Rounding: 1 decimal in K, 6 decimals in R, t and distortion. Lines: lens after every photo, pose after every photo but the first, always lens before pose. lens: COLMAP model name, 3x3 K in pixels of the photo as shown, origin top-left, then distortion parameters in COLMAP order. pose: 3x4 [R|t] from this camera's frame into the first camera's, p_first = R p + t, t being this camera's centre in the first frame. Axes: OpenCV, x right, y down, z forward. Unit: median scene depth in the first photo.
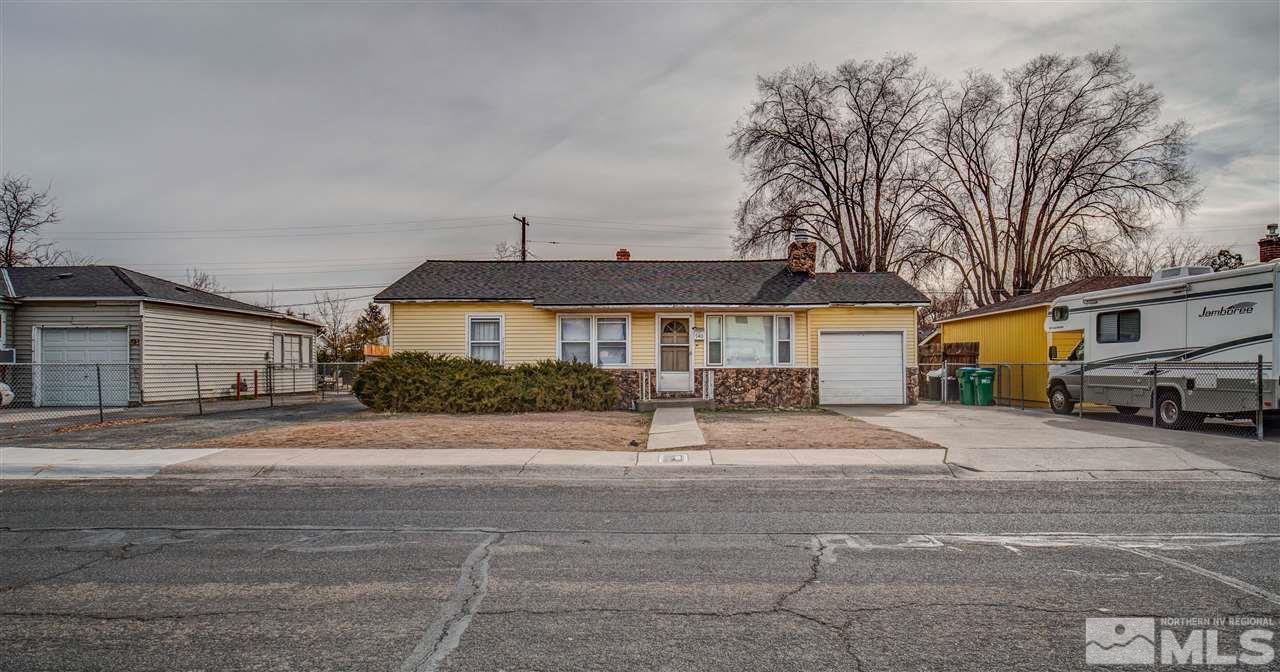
lens RADIAL K [[722.1, 0, 668.6], [0, 722.1, 334.3], [0, 0, 1]] dist [-0.001922, -0.000437]
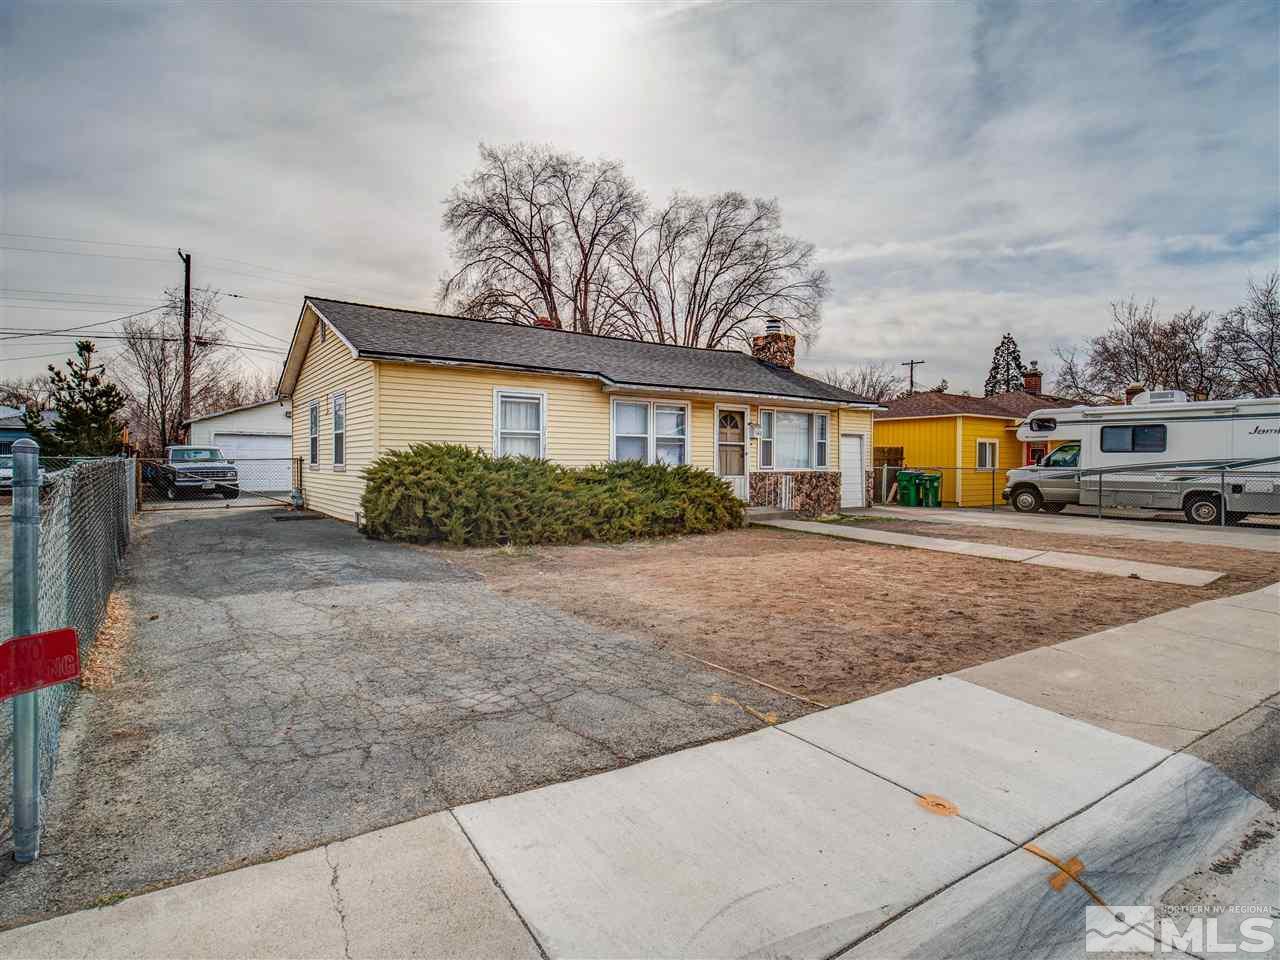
lens RADIAL K [[699.8, 0, 624.6], [0, 699.8, 450.9], [0, 0, 1]] dist [-0.005545, -0.002073]
pose [[0.829426, 0.018417, 0.558313, -0.532541], [-0.034377, 0.999245, 0.018108, 0.013120], [-0.557558, -0.034213, 0.829432, 0.409332]]
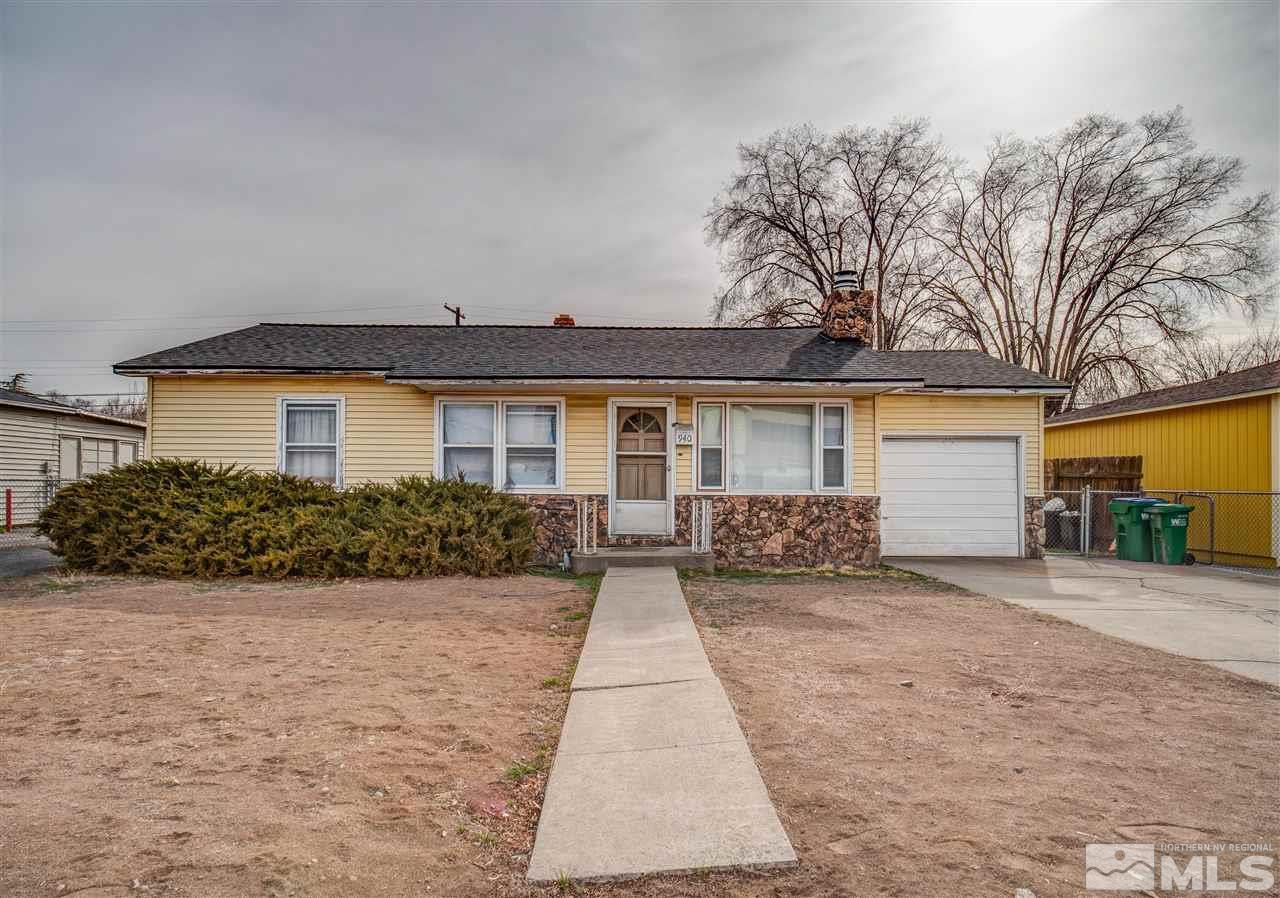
lens RADIAL K [[707.4, 0, 622.2], [0, 707.4, 464.8], [0, 0, 1]] dist [-0.001698, -0.000361]
pose [[0.999879, 0.010553, -0.011396, -0.000016], [-0.010418, 0.999875, 0.011889, 0.017055], [0.011520, -0.011769, 0.999864, 0.439220]]
